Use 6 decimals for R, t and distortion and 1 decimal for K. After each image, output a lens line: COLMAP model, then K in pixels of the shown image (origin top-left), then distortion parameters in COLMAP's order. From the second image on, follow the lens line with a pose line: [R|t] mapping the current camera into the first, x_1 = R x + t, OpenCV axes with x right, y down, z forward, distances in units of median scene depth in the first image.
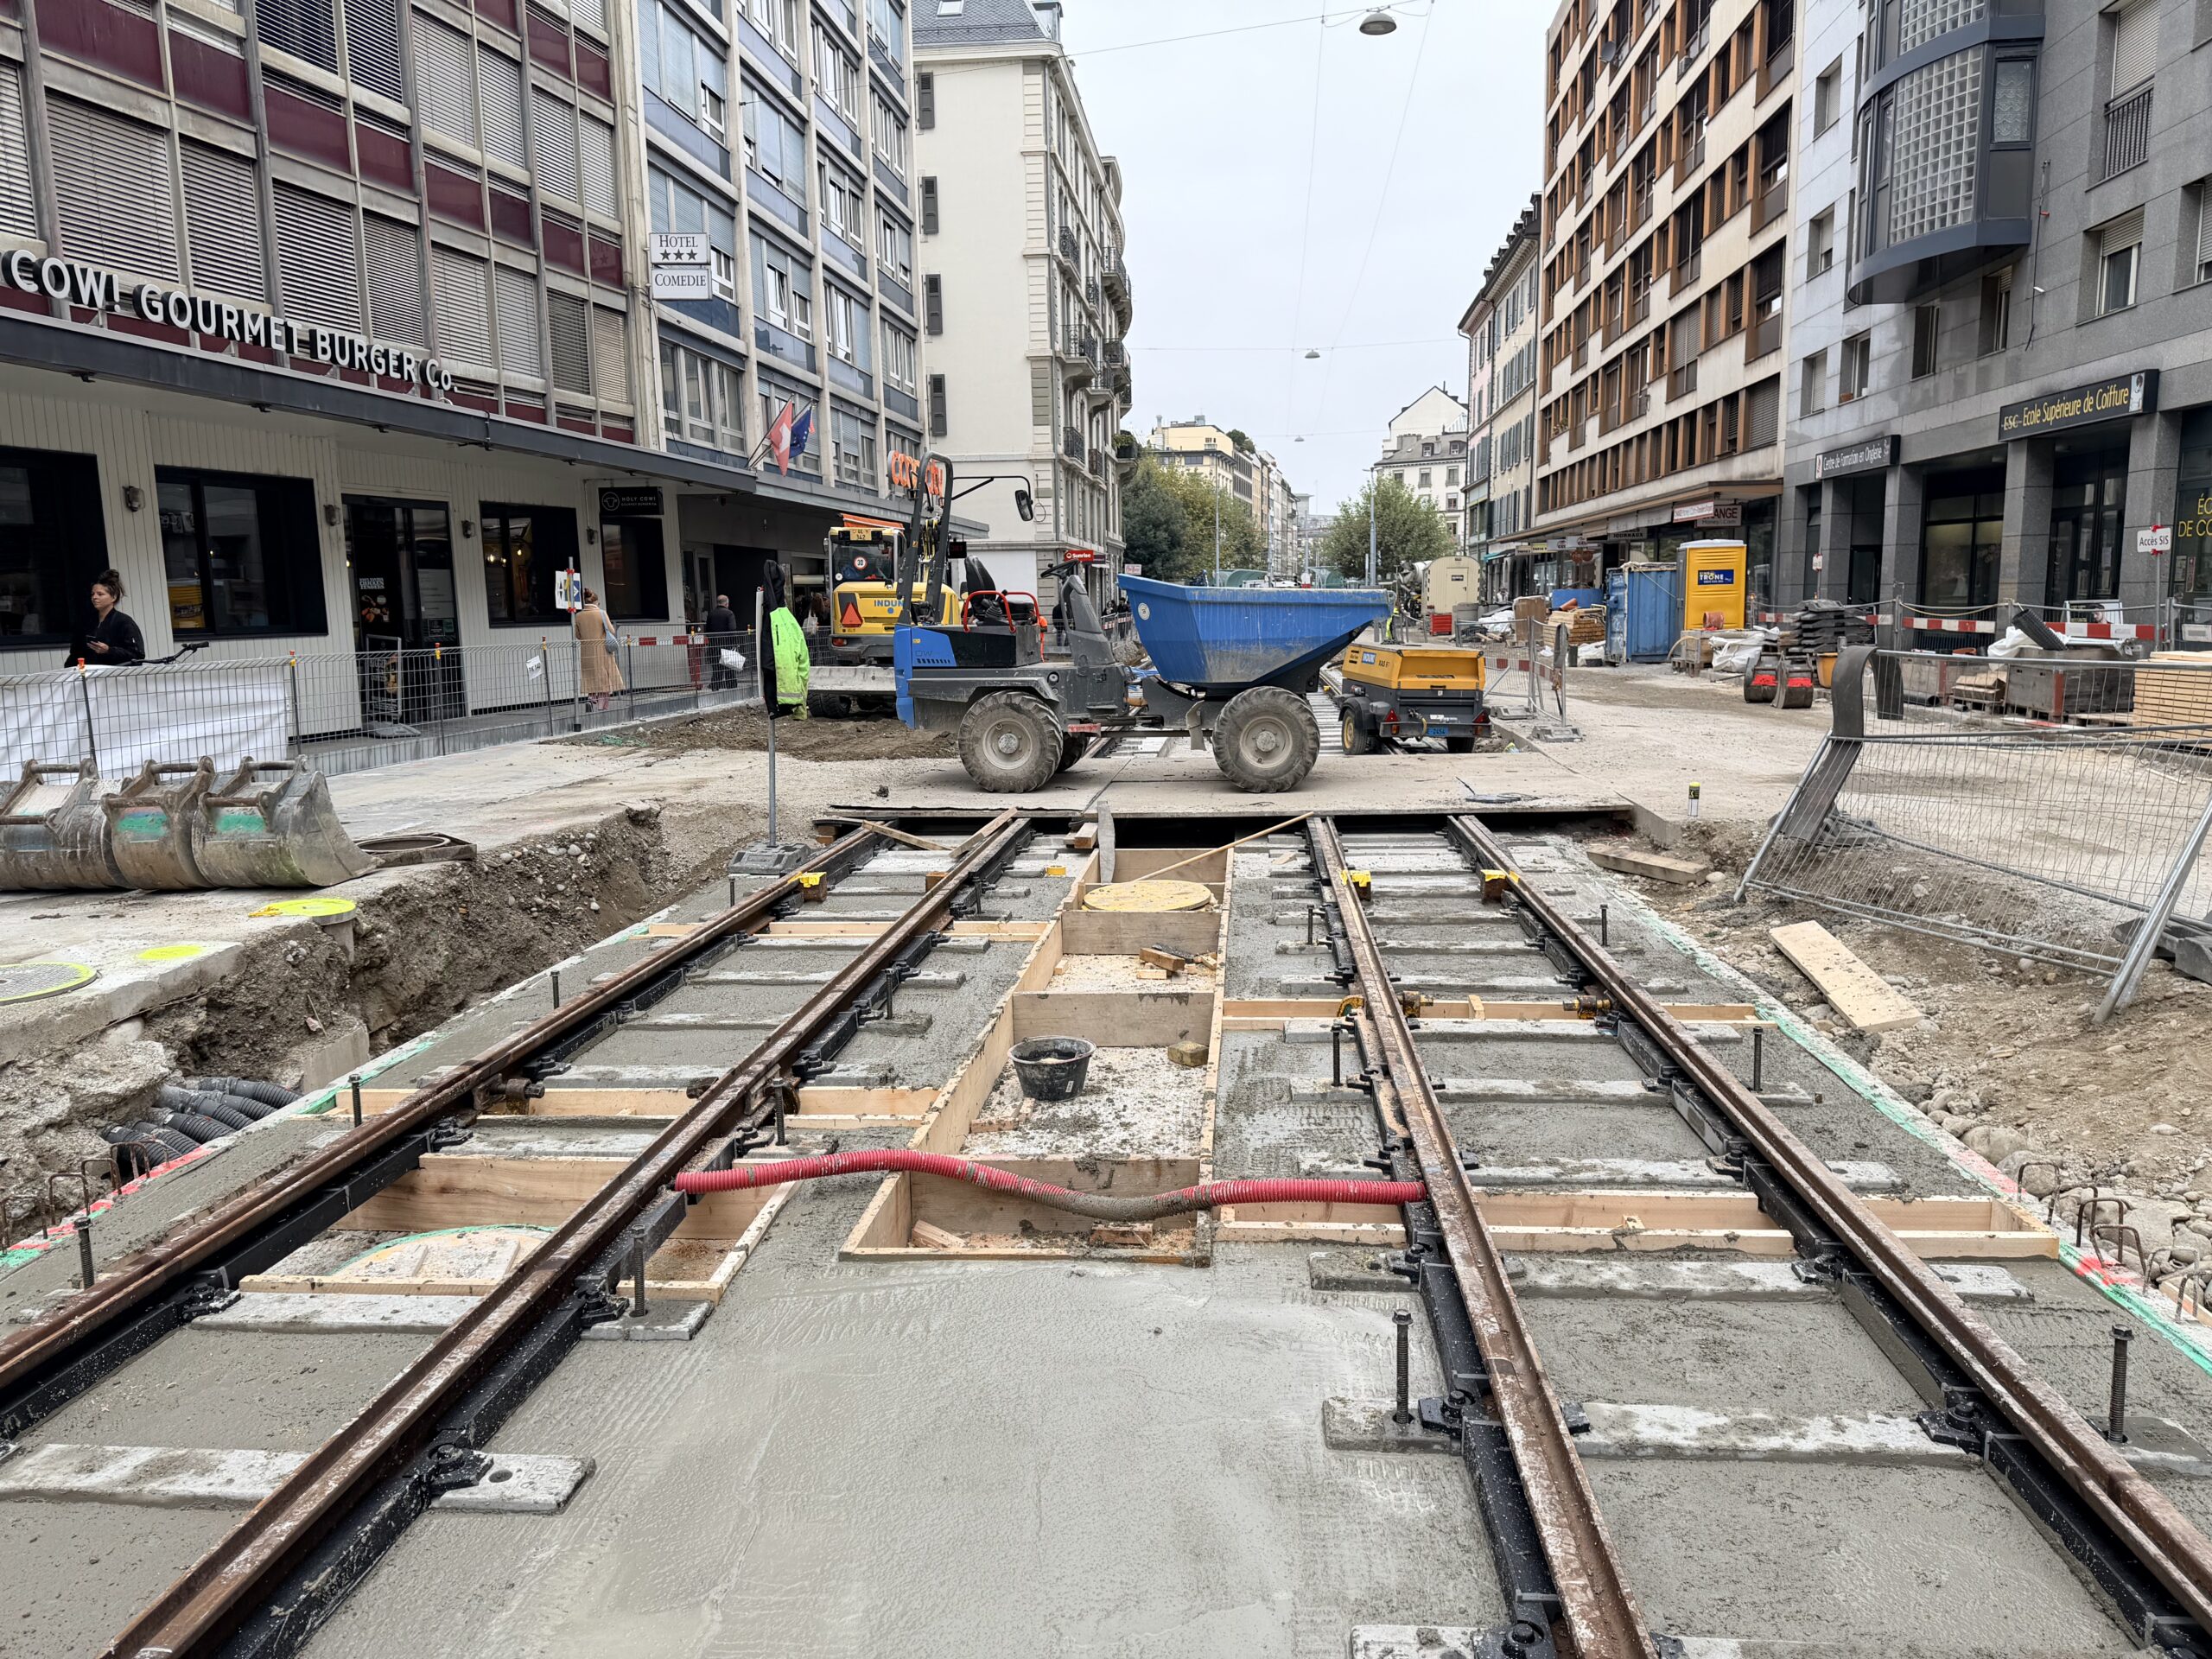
lens RADIAL K [[1559.7, 0, 1124.6], [0, 1559.7, 822.1], [0, 0, 1]] dist [0.049758, -0.041685]
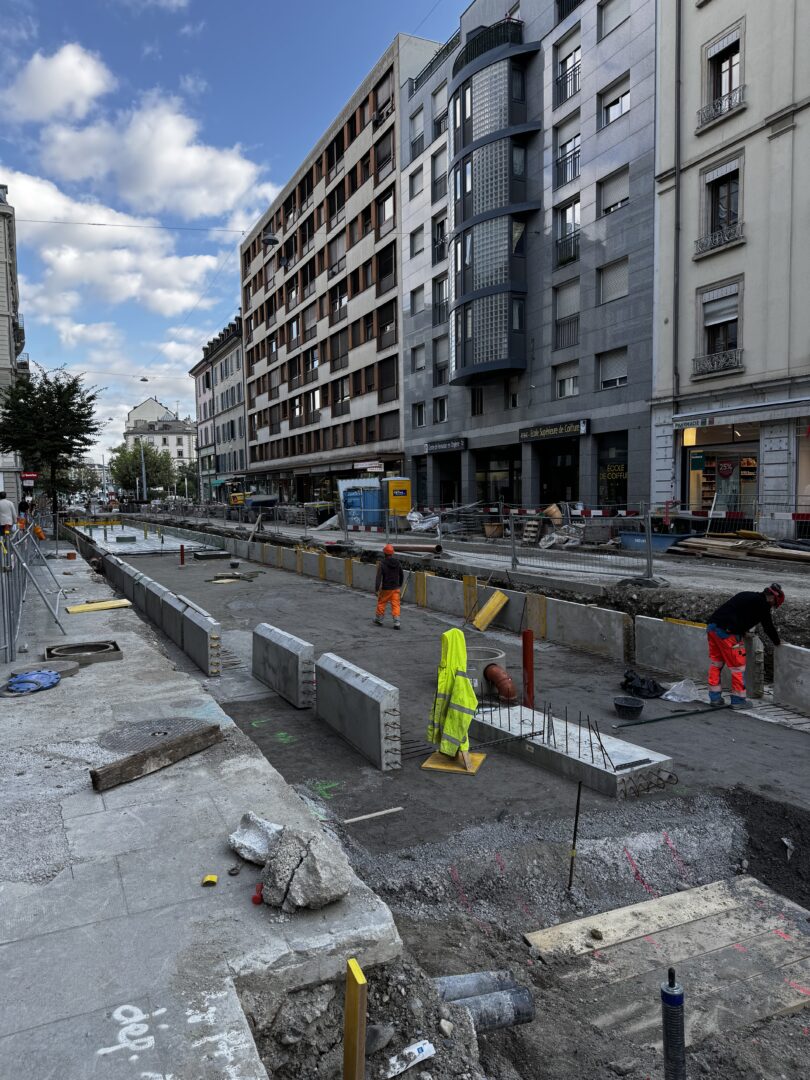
lens RADIAL K [[750.5, 0, 397.0], [0, 750.5, 538.2], [0, 0, 1]] dist [0.163991, -0.255906]
pose [[0.864367, -0.022723, 0.502349, -0.147039], [0.069716, 0.994746, -0.074961, -0.002235], [-0.498006, 0.099816, 0.861410, 0.023841]]
